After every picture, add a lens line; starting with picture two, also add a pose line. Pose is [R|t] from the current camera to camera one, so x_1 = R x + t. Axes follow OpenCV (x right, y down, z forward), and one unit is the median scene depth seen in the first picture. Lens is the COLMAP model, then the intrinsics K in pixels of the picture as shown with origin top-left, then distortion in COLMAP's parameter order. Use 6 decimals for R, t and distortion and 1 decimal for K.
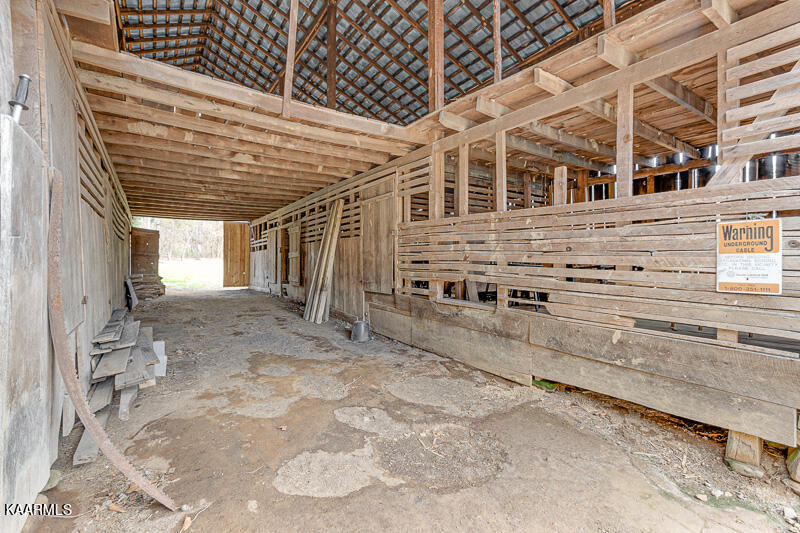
lens RADIAL K [[360.7, 0, 400.0], [0, 360.7, 266.5], [0, 0, 1]] dist [-0.019426, -0.000294]
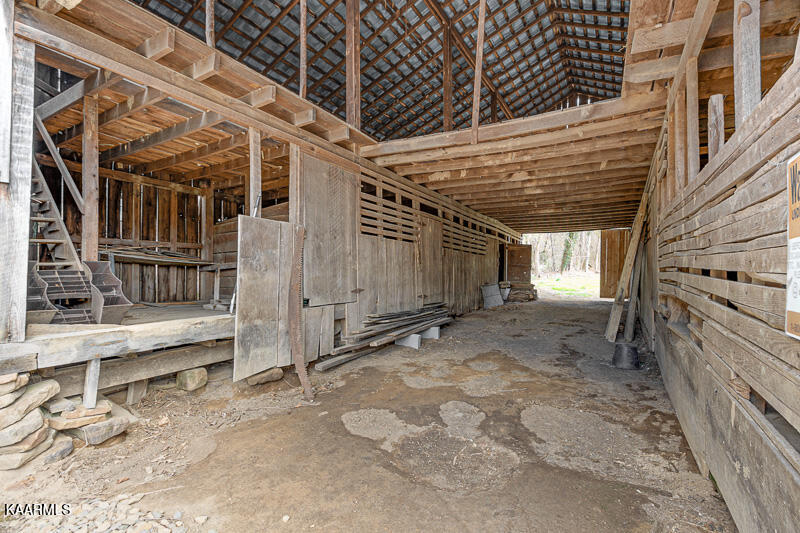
lens RADIAL K [[365.8, 0, 400.0], [0, 365.8, 266.5], [0, 0, 1]] dist [0.004573, 0.000117]
pose [[0.448493, -0.011302, -0.893715, 0.228848], [-0.016951, 0.999633, -0.021147, 0.003363], [0.893626, 0.024634, 0.448136, 0.098469]]
